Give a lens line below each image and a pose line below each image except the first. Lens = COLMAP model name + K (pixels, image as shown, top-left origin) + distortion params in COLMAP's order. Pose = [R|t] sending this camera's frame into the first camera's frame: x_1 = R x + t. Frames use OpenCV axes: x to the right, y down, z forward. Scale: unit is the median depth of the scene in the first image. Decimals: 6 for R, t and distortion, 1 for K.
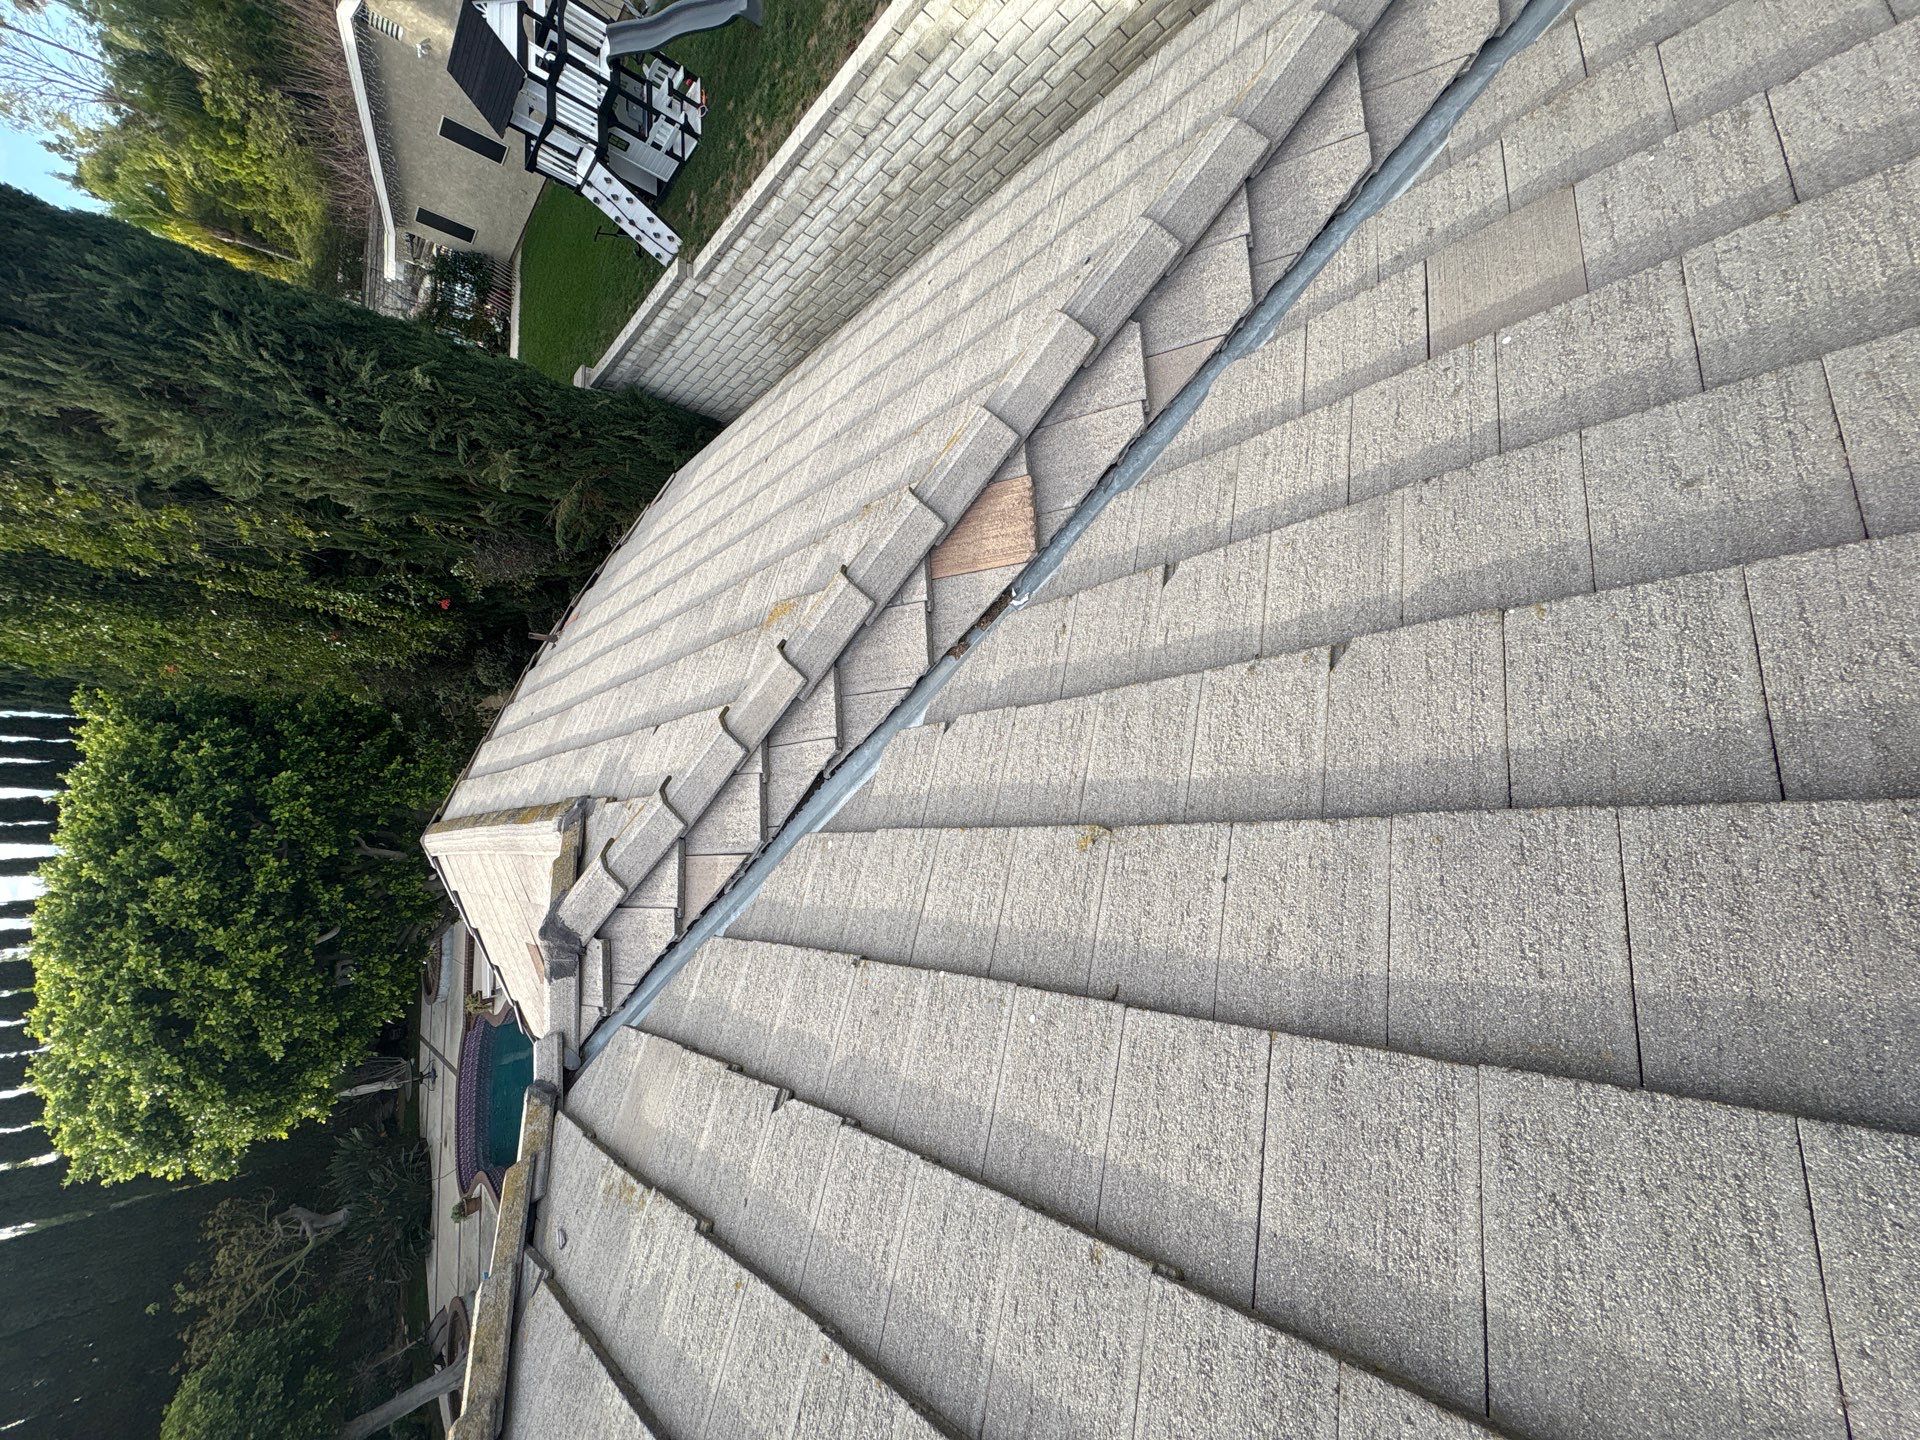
lens RADIAL K [[760.9, 0, 961.1], [0, 760.9, 719.9], [0, 0, 1]] dist [0.000909, -0.000296]
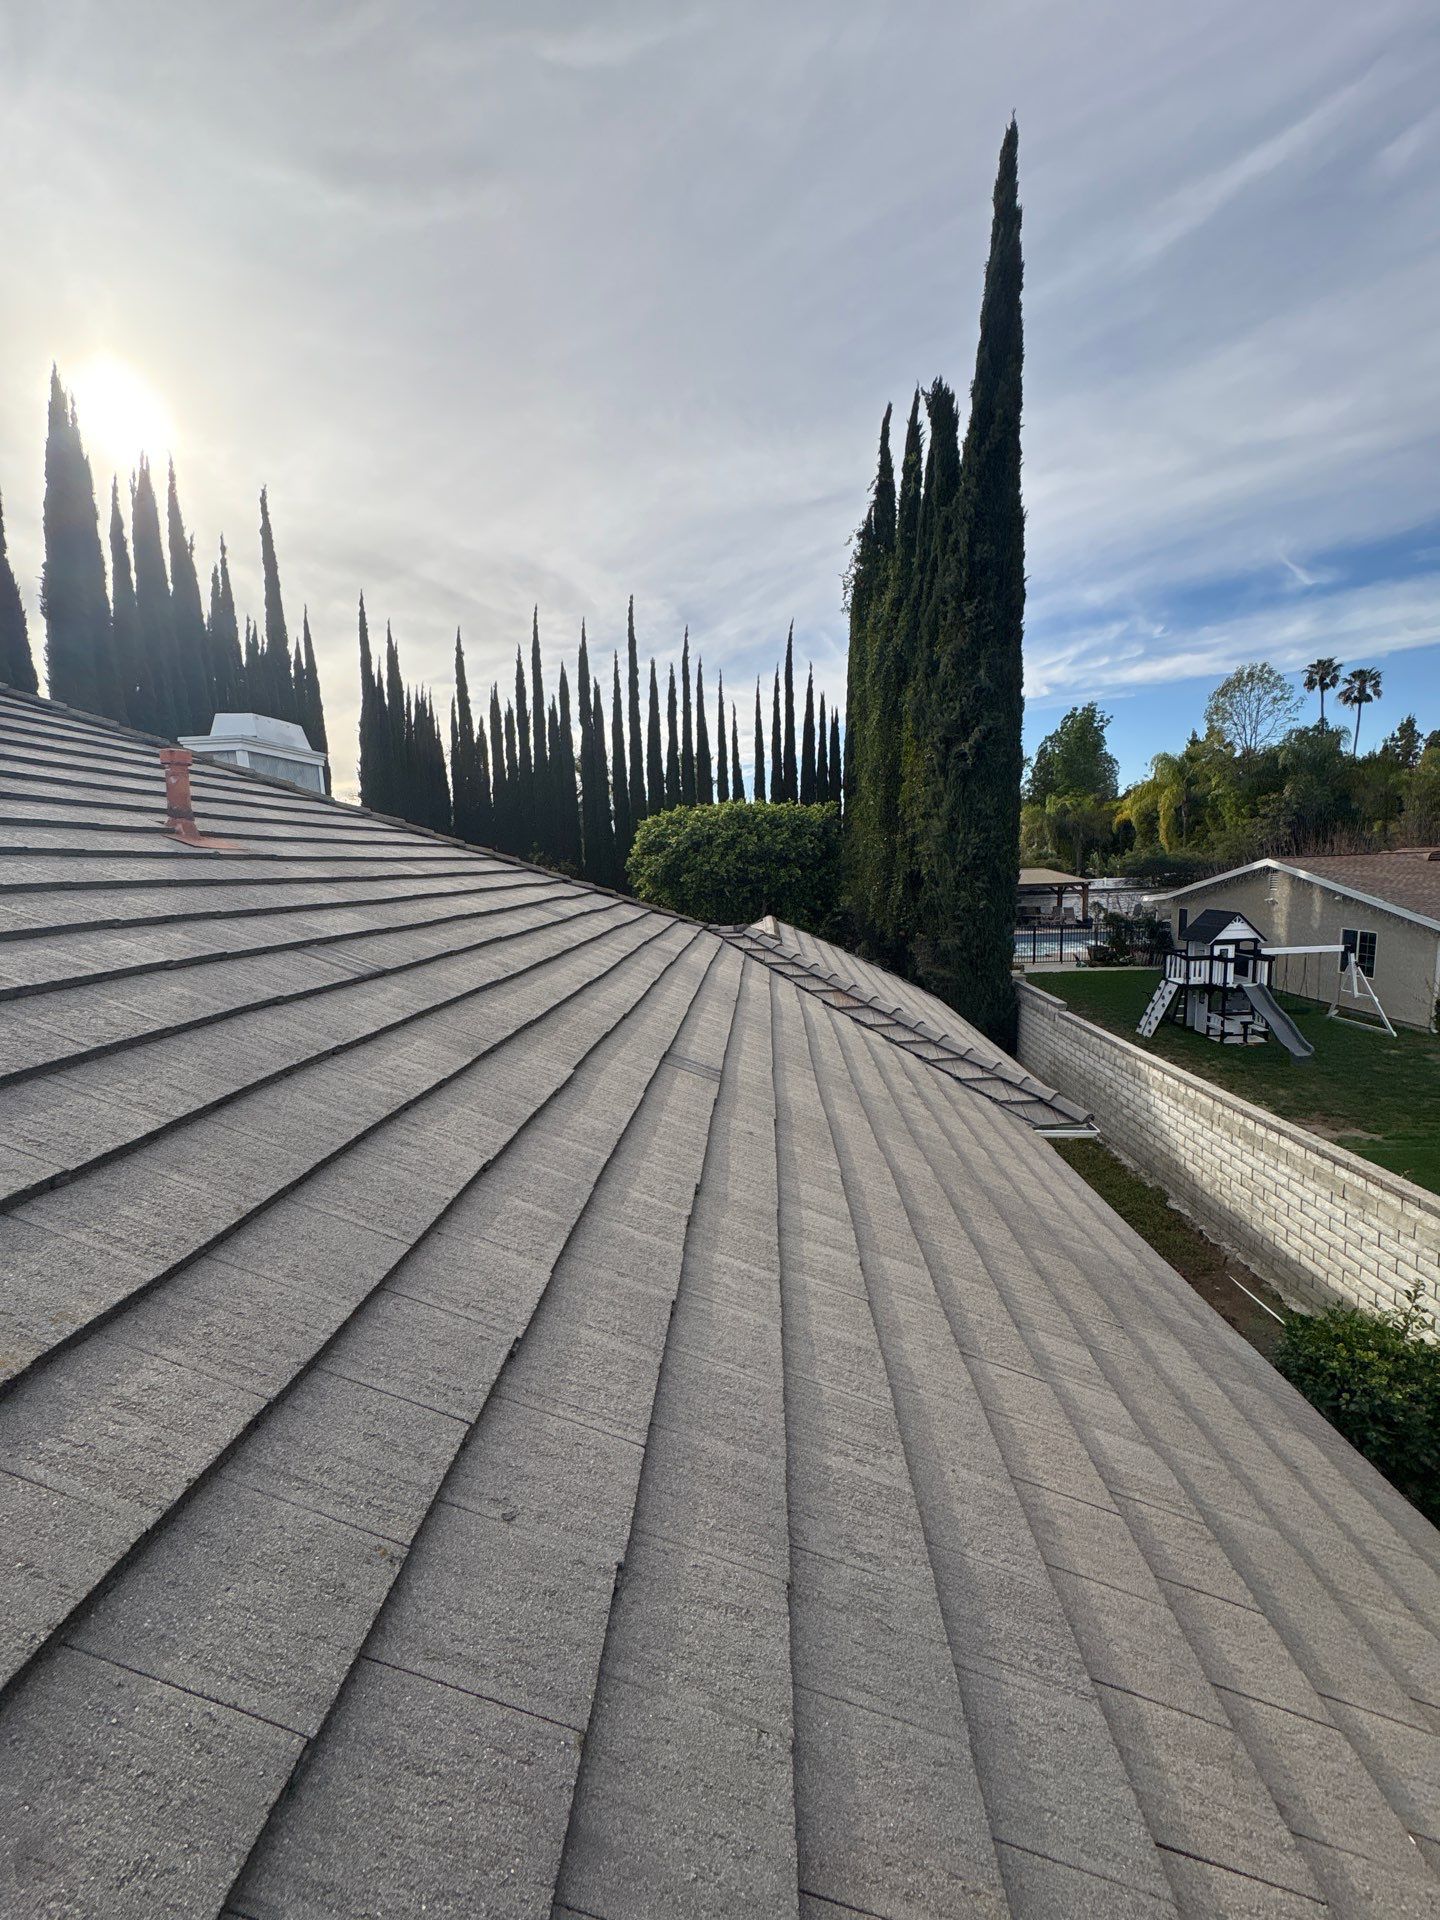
lens RADIAL K [[760.9, 0, 720.2], [0, 760.9, 958.0], [0, 0, 1]] dist [0.000909, -0.000296]
pose [[-0.061567, 0.816133, -0.574576, 0.629591], [-0.979959, 0.059839, 0.190001, -0.111273], [0.189449, 0.574758, 0.796092, -0.692746]]
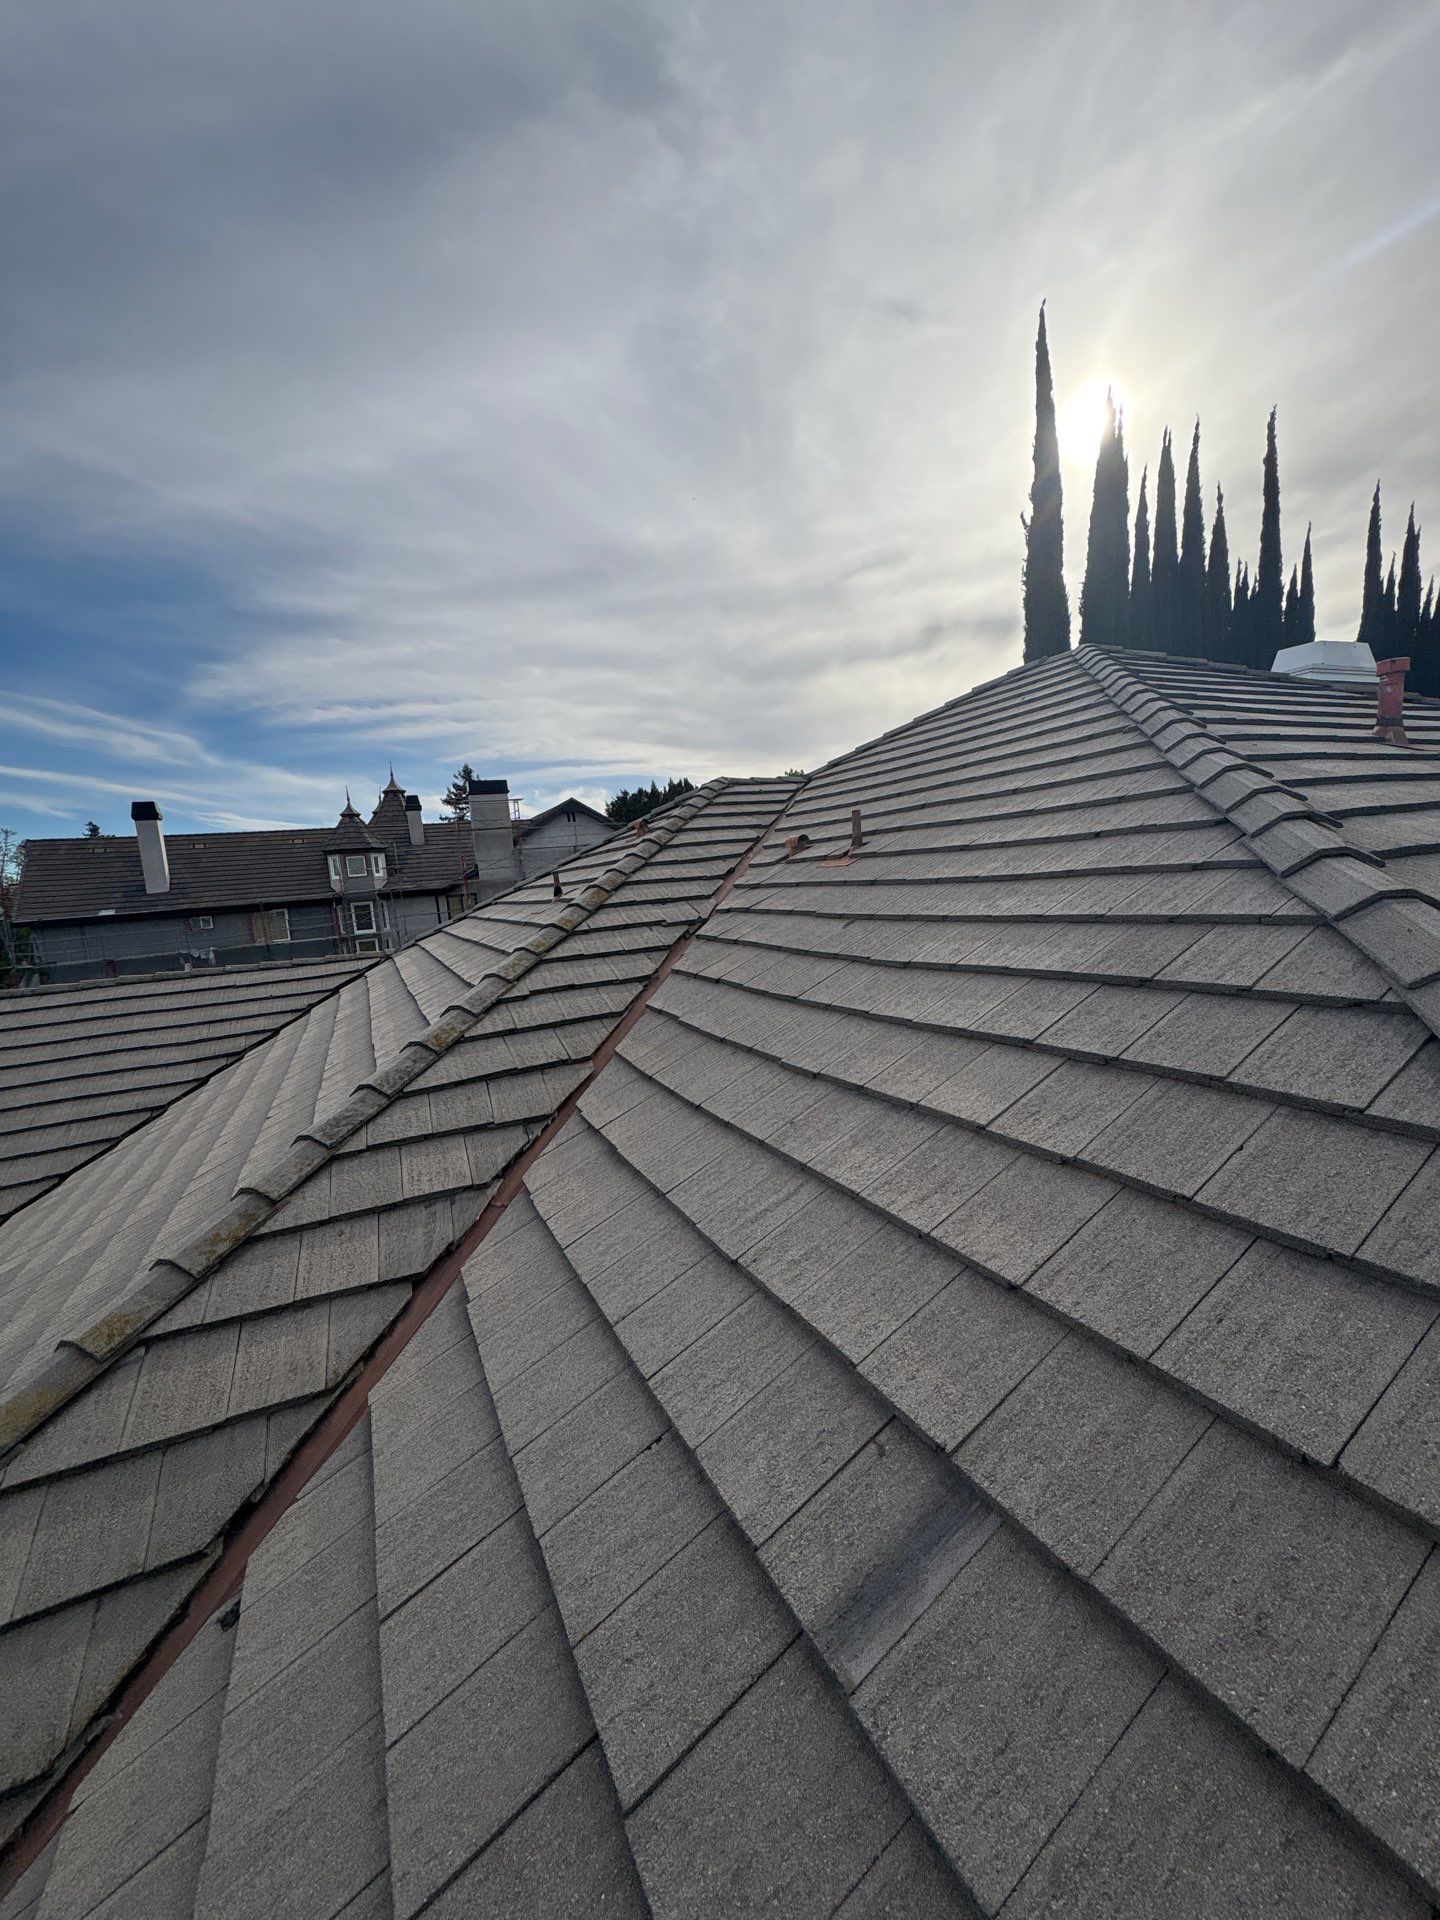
lens RADIAL K [[760.9, 0, 720.1], [0, 760.9, 967.3], [0, 0, 1]] dist [0.000909, -0.000296]
pose [[-0.574247, 0.805118, -0.148407, 0.770841], [-0.304840, -0.042041, 0.951475, -0.026654], [0.759811, 0.591622, 0.269574, -0.813118]]
